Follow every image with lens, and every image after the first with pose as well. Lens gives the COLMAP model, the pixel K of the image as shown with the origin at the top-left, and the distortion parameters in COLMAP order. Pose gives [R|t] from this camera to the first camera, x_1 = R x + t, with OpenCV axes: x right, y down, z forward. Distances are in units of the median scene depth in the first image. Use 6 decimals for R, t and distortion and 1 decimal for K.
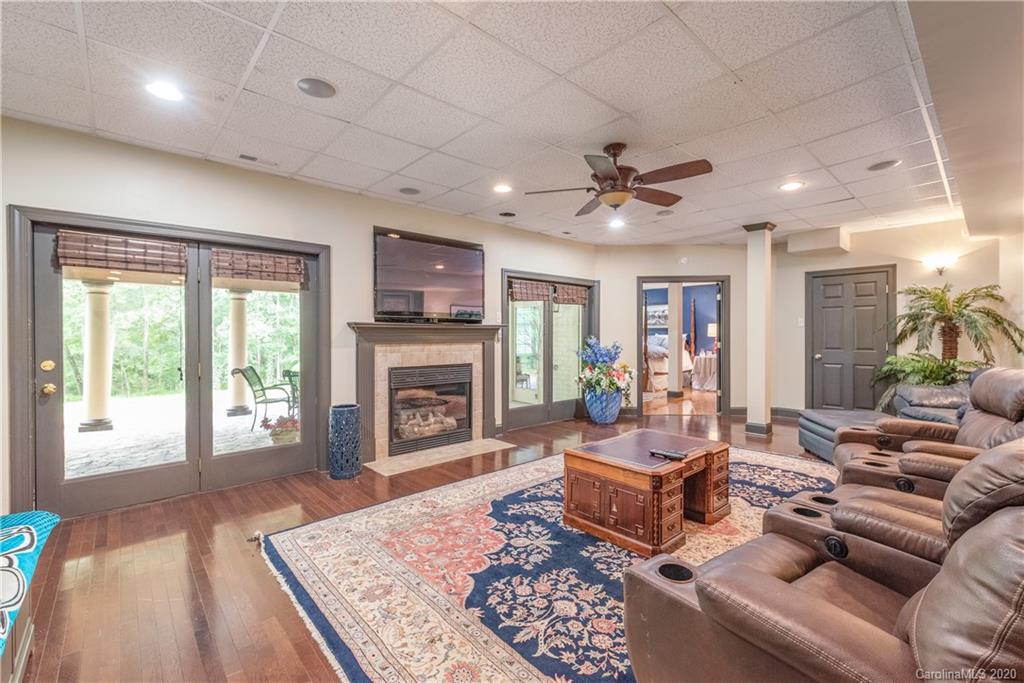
lens RADIAL K [[437.5, 0, 511.9], [0, 437.5, 334.8], [0, 0, 1]] dist [0.000292, -0.000420]
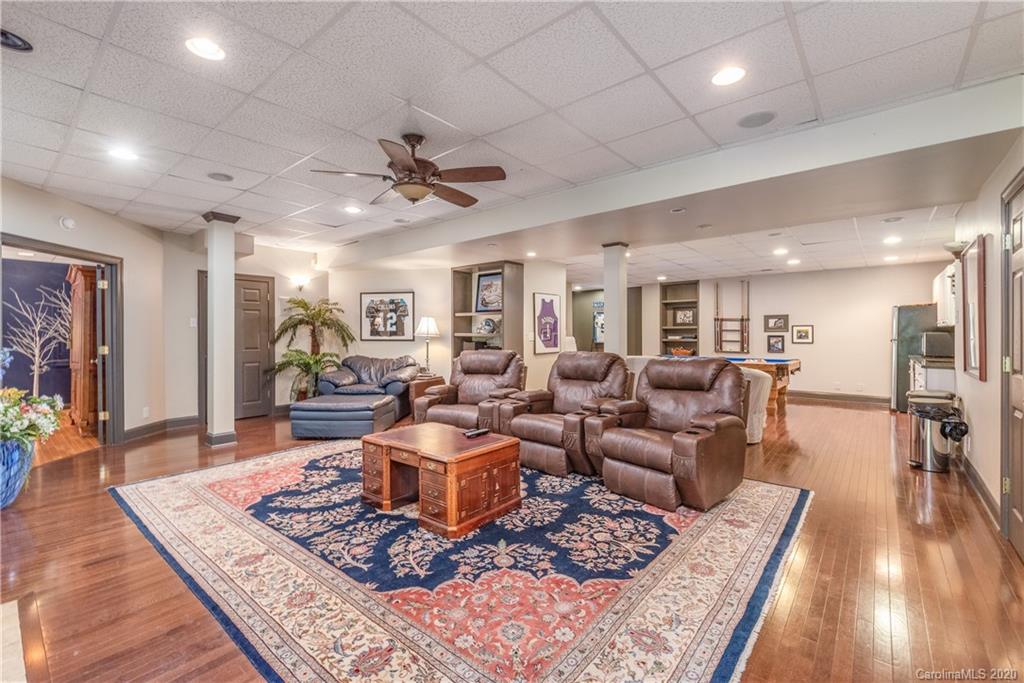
lens RADIAL K [[437.5, 0, 511.9], [0, 437.5, 334.8], [0, 0, 1]] dist [0.000292, -0.000420]
pose [[-0.140056, -0.000496, 0.990144, -0.890301], [0.006341, 0.999979, 0.001398, 0.001156], [-0.990123, 0.006474, -0.140049, 1.112787]]
